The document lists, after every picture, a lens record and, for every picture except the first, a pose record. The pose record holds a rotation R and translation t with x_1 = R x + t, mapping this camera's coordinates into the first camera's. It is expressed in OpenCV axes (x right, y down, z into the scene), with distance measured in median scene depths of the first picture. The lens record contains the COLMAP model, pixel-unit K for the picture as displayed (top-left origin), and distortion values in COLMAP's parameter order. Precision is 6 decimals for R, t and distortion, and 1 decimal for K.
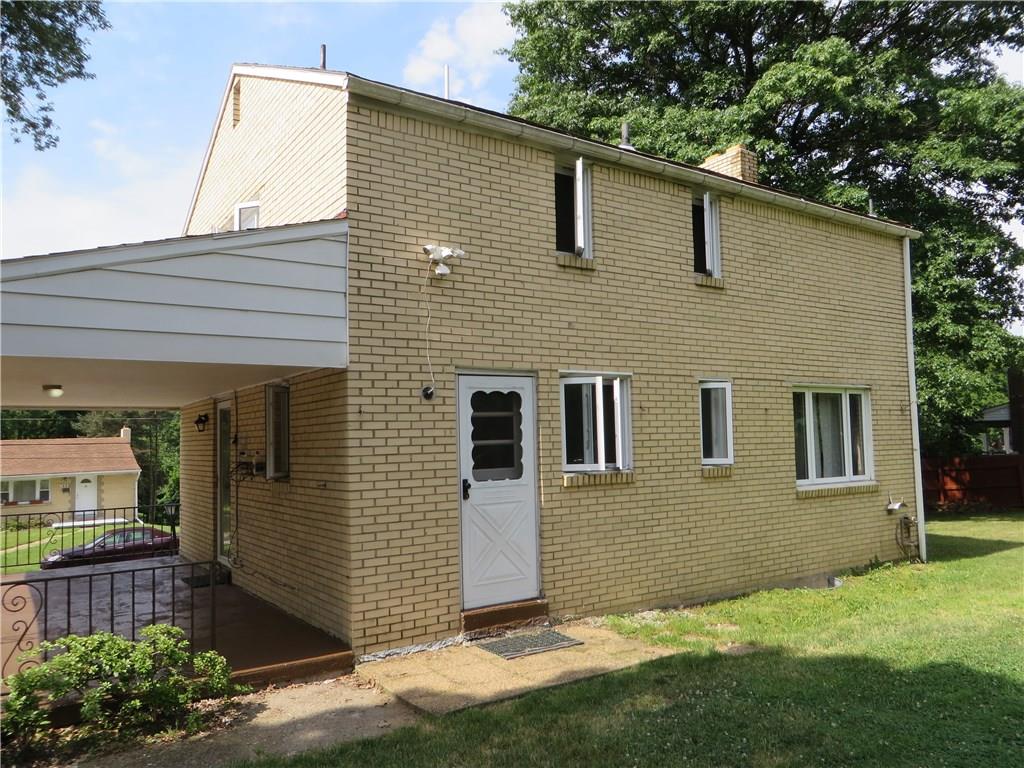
lens RADIAL K [[762.1, 0, 510.3], [0, 762.1, 382.8], [0, 0, 1]] dist [-0.010461, -0.009077]
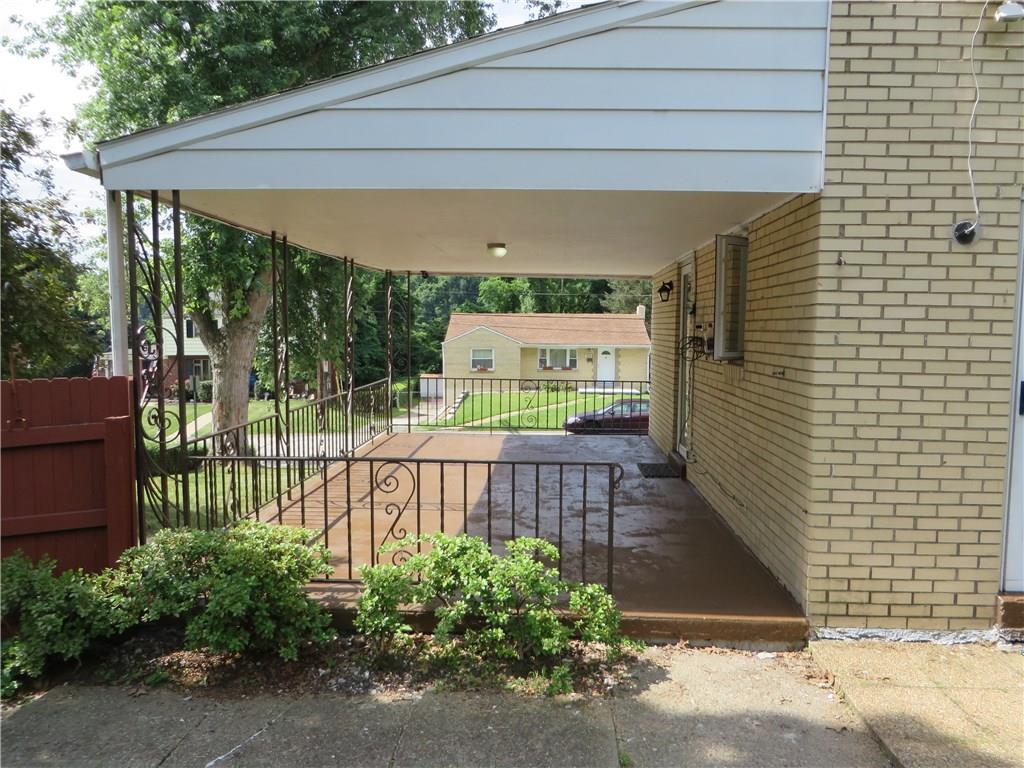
lens RADIAL K [[762.1, 0, 506.1], [0, 762.1, 379.3], [0, 0, 1]] dist [-0.010461, -0.009077]
pose [[0.792555, 0.080091, -0.604517, -0.025534], [0.010954, 0.989308, 0.145431, 0.037275], [0.609701, -0.121884, 0.783204, 0.310000]]
